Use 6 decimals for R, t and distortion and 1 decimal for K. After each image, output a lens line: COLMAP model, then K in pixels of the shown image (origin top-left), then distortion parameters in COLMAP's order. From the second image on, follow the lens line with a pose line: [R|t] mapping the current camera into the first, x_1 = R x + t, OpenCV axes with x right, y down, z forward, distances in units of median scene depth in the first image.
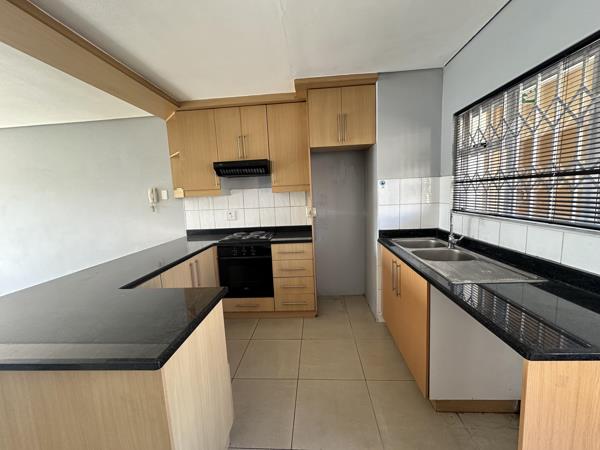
lens RADIAL K [[243.8, 0, 301.8], [0, 243.8, 223.9], [0, 0, 1]] dist [0.002214, 0.000201]
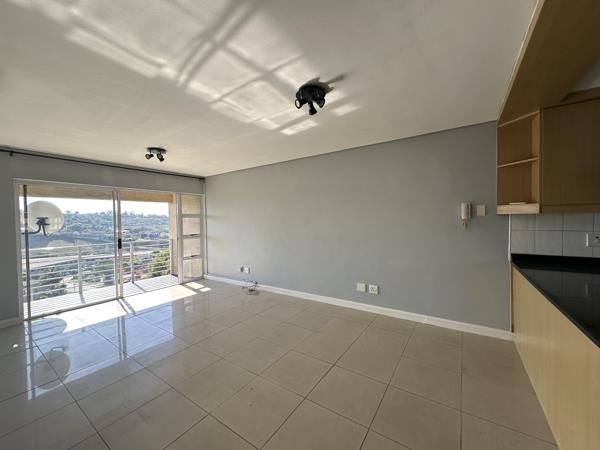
lens RADIAL K [[243.8, 0, 301.8], [0, 243.8, 223.9], [0, 0, 1]] dist [0.002214, 0.000201]
pose [[0.863676, 0.044667, -0.502065, -0.677978], [-0.085647, 0.994586, -0.058849, 0.034661], [0.496718, 0.093827, 0.862825, -0.064340]]
